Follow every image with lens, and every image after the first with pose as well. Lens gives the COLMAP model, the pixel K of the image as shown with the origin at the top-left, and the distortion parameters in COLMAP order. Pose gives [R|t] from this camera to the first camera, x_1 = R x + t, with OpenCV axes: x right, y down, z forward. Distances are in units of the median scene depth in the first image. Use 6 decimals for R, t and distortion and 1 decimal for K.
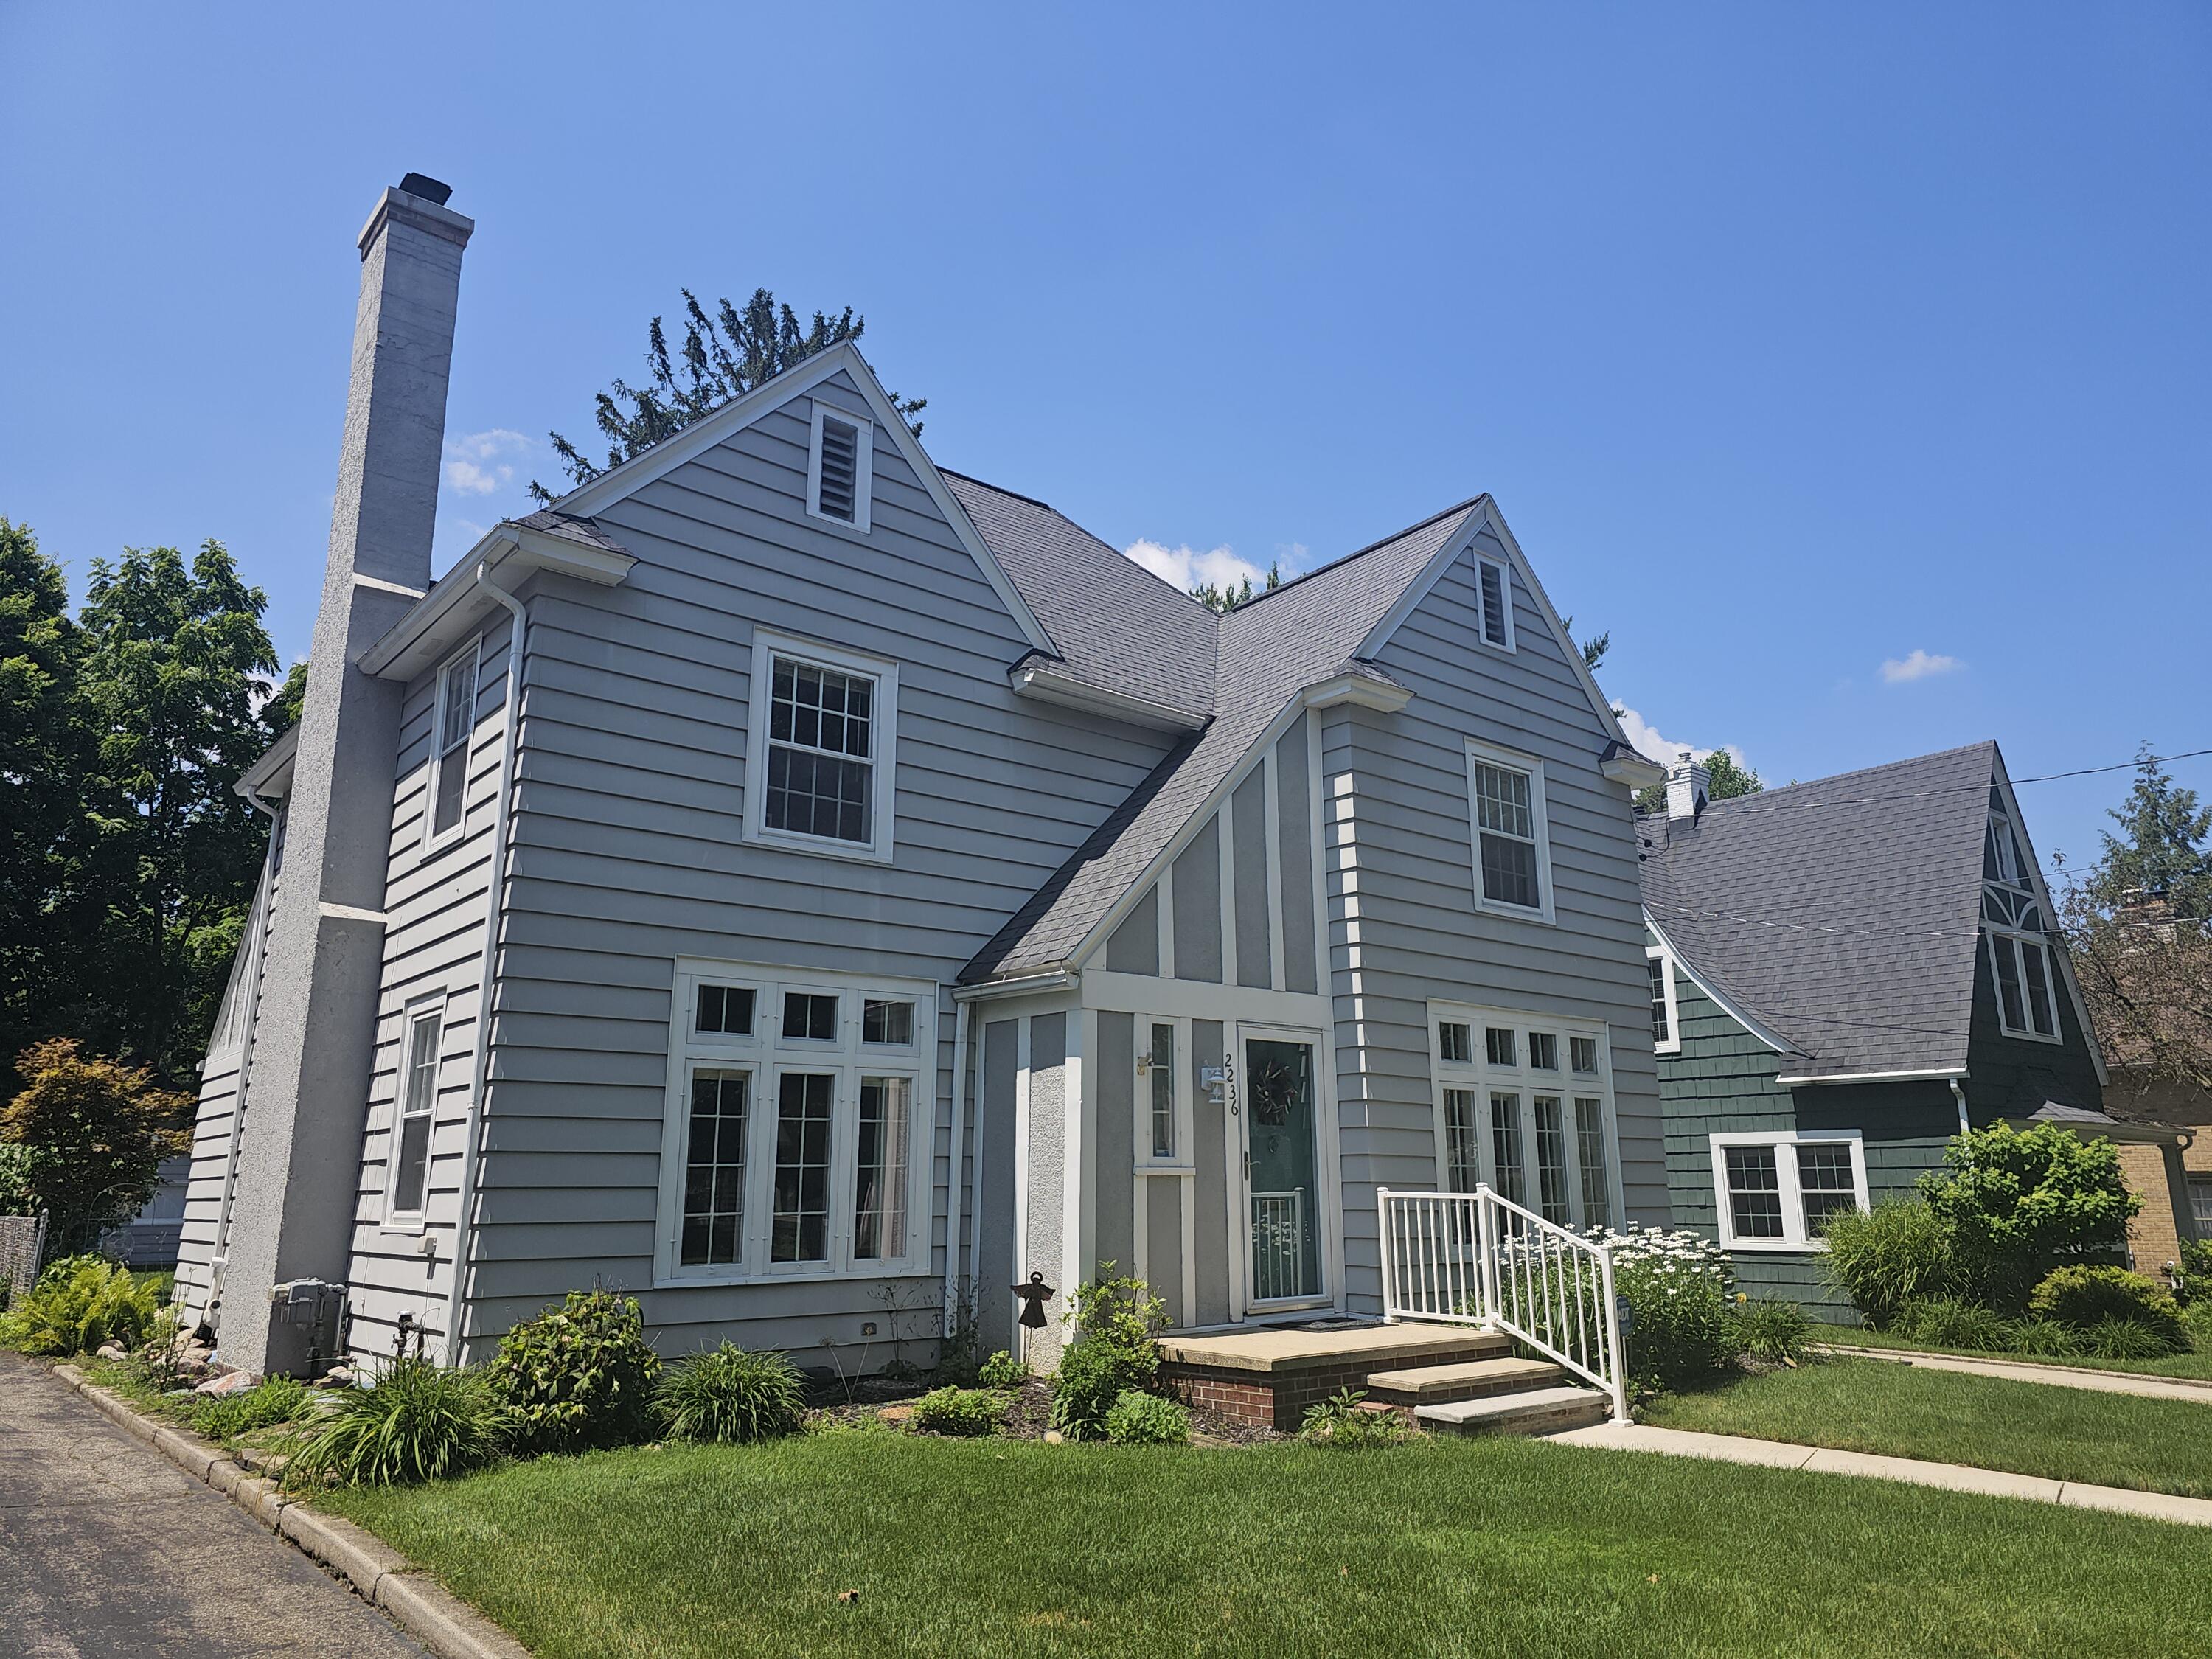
lens RADIAL K [[1474.5, 0, 1101.6], [0, 1474.5, 819.5], [0, 0, 1]] dist [0.044047, -0.000366]
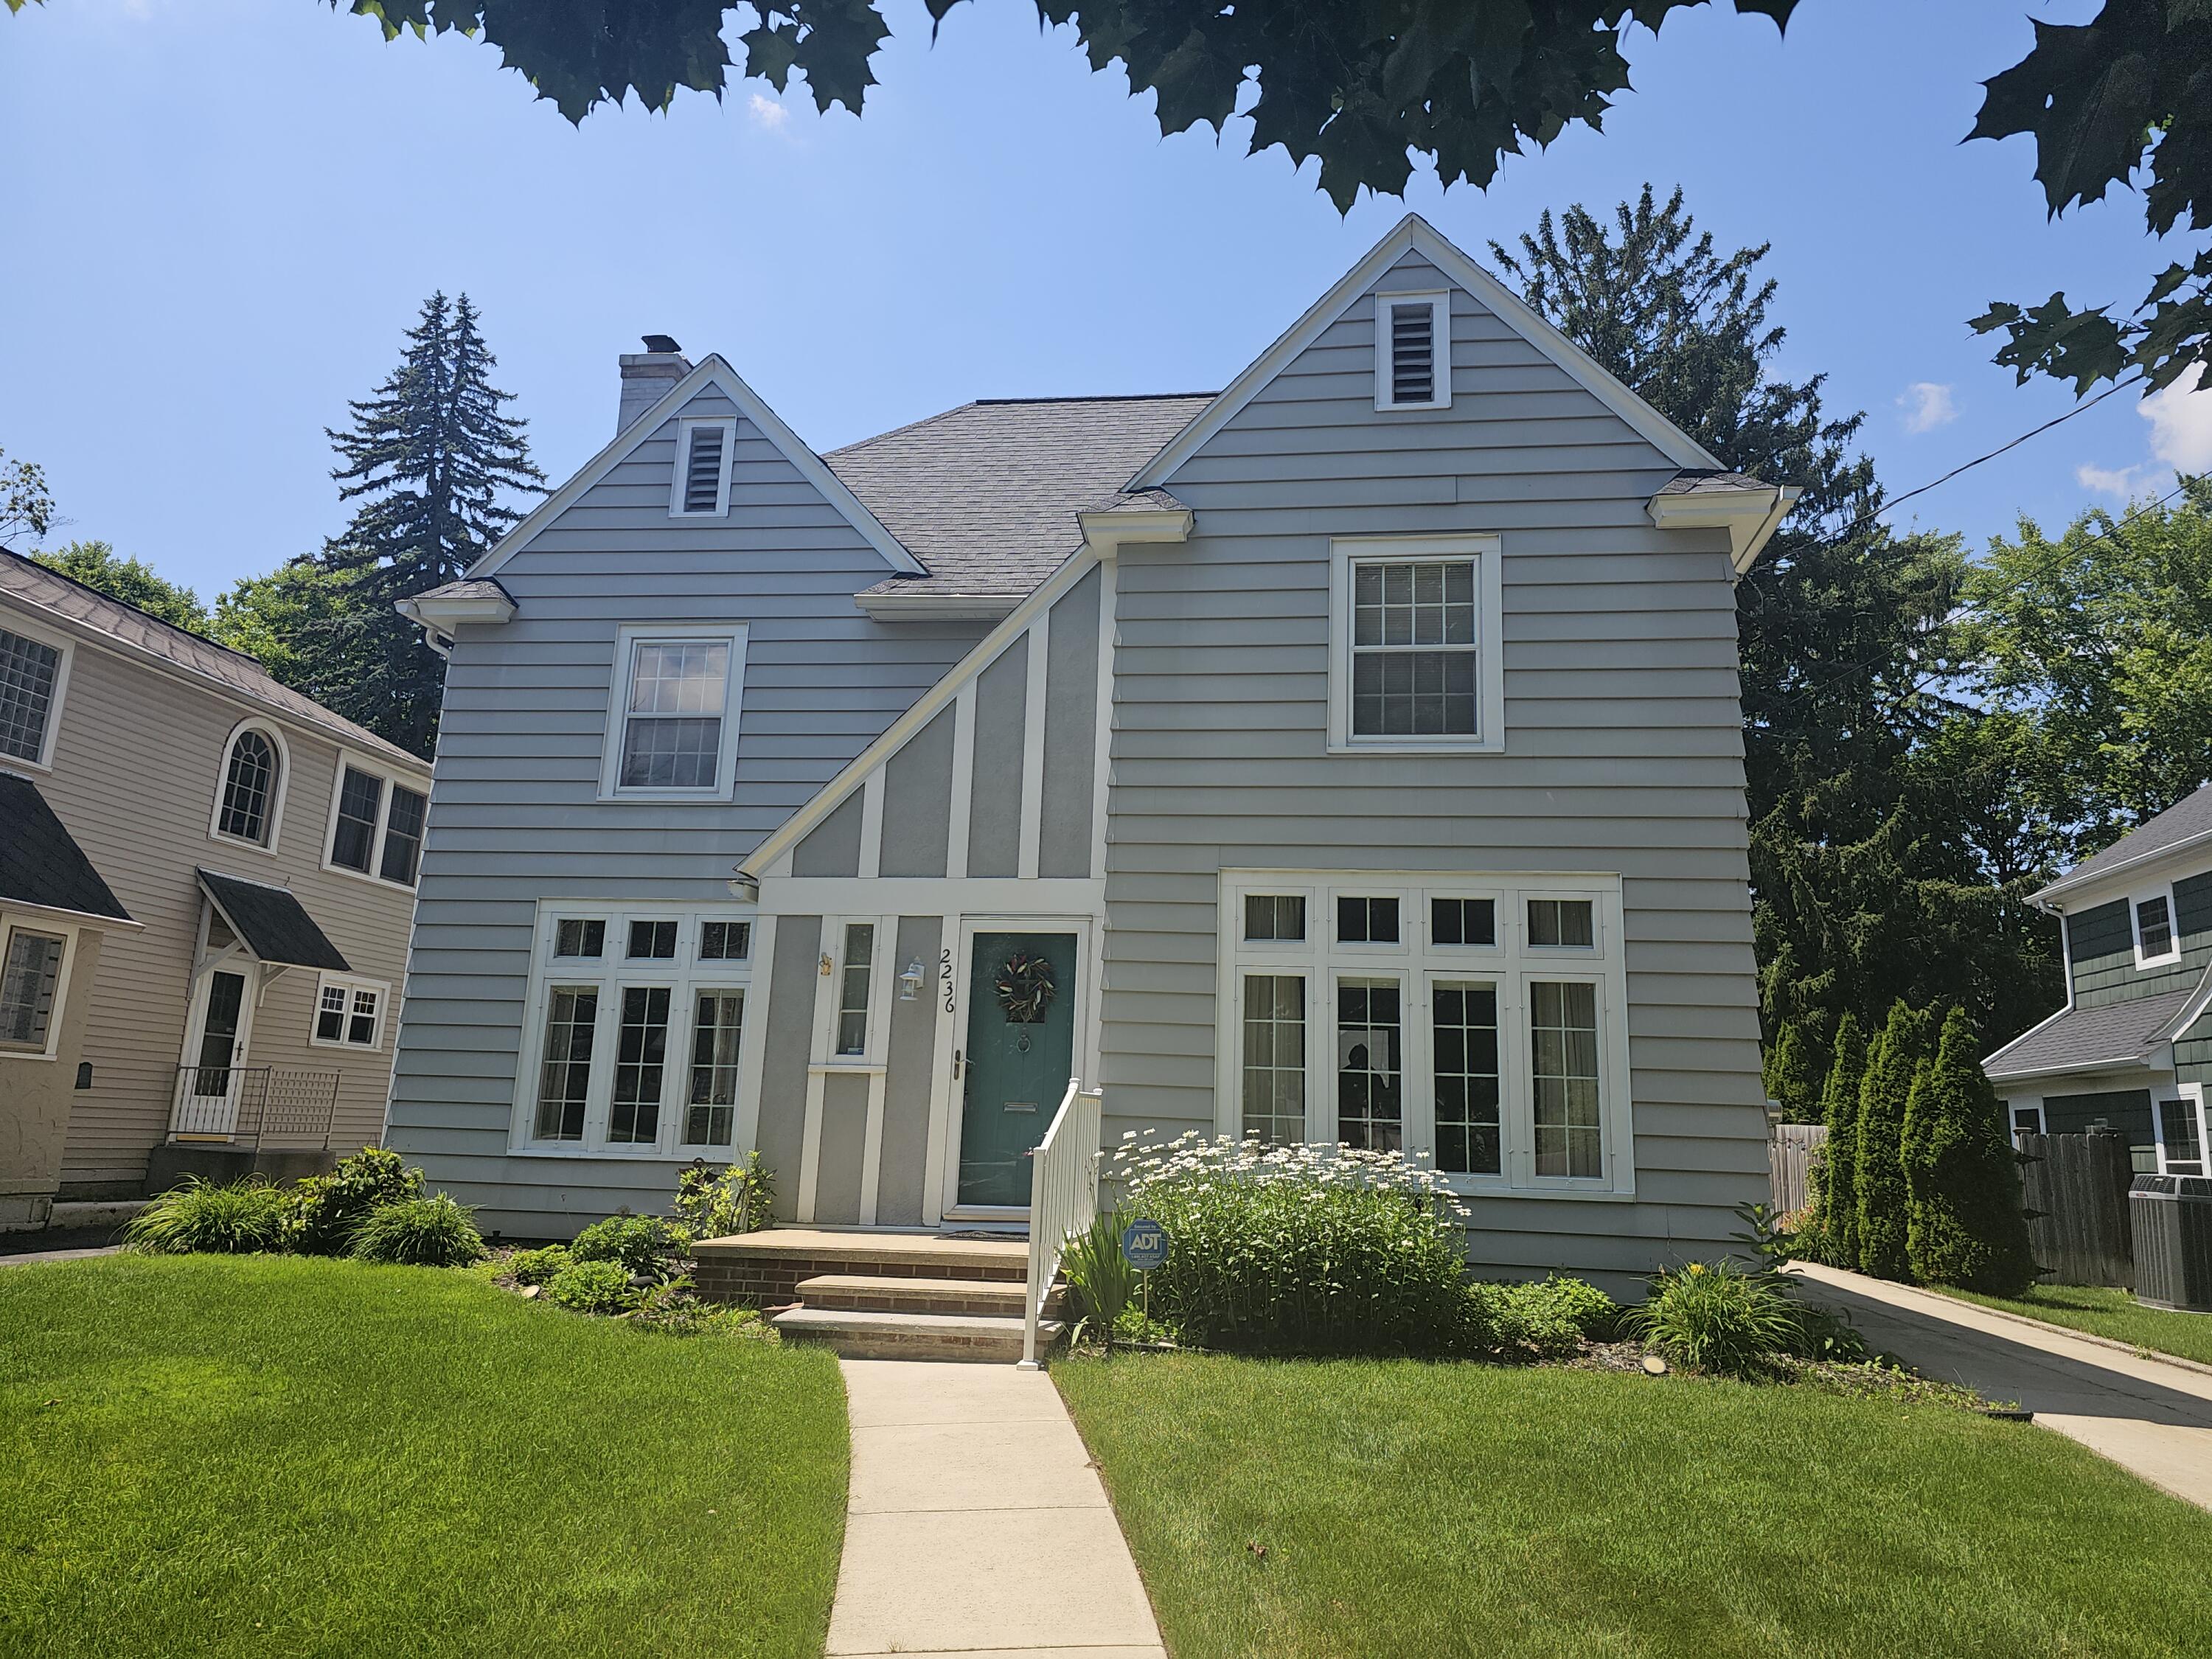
lens RADIAL K [[1509.2, 0, 1106.0], [0, 1509.2, 746.4], [0, 0, 1]] dist [0.039507, -0.000719]
pose [[0.665242, -0.148760, -0.731658, 0.803273], [0.155621, 0.986054, -0.058989, 0.090608], [0.730230, -0.074619, 0.679115, 0.371278]]
